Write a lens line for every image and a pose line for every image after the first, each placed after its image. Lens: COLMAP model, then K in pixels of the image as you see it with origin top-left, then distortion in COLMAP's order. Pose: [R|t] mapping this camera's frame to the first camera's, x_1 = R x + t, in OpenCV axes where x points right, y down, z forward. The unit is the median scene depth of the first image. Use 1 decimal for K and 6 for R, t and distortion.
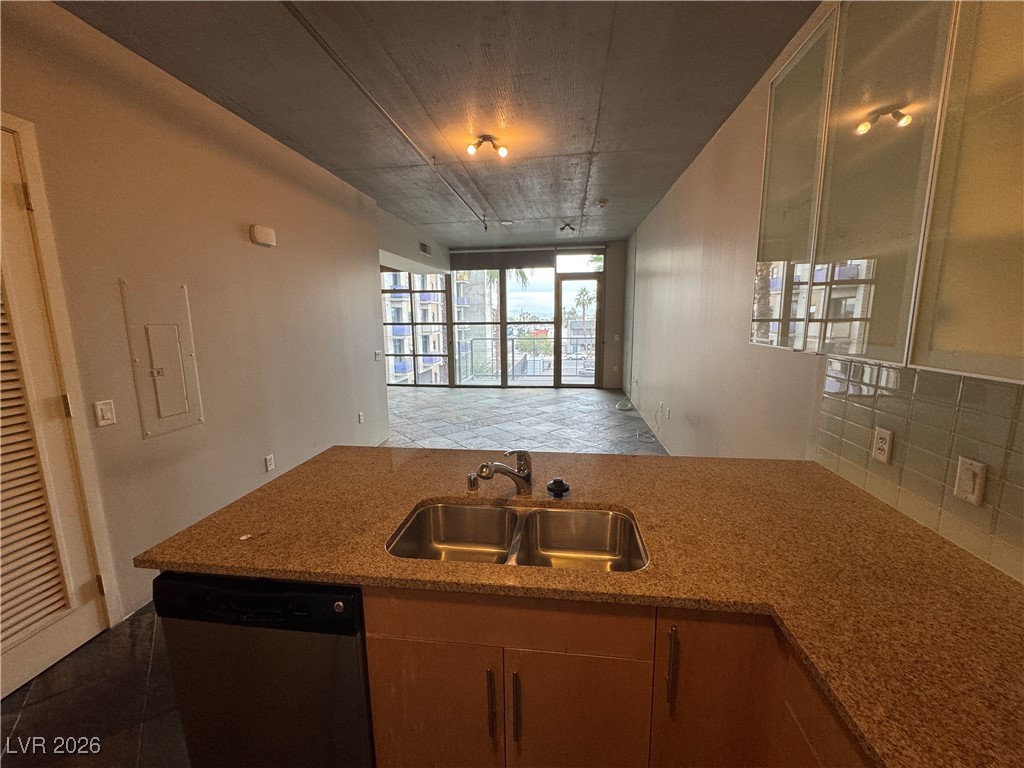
lens RADIAL K [[410.7, 0, 511.5], [0, 410.7, 383.0], [0, 0, 1]] dist [-0.003166, -0.001060]
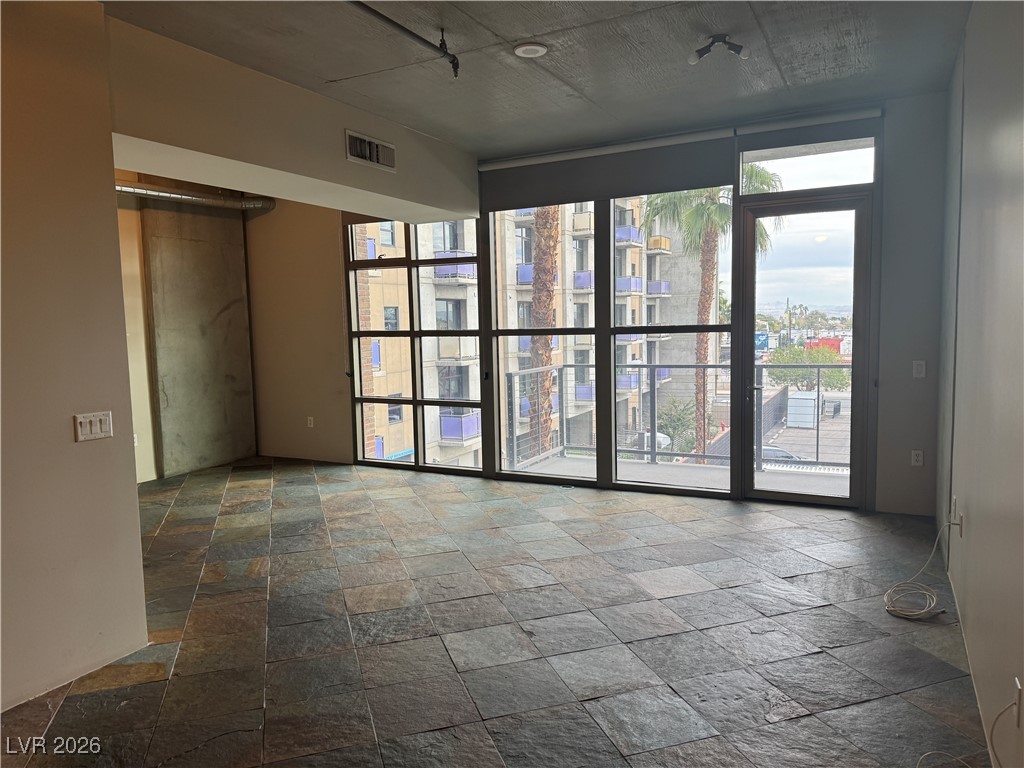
lens RADIAL K [[718.3, 0, 518.0], [0, 718.3, 382.5], [0, 0, 1]] dist [0.067653, -0.081236]
pose [[0.943884, 0.016556, -0.329861, 0.258884], [-0.038957, 0.997352, -0.061416, -0.089151], [0.327971, 0.070820, 0.942029, 0.580212]]
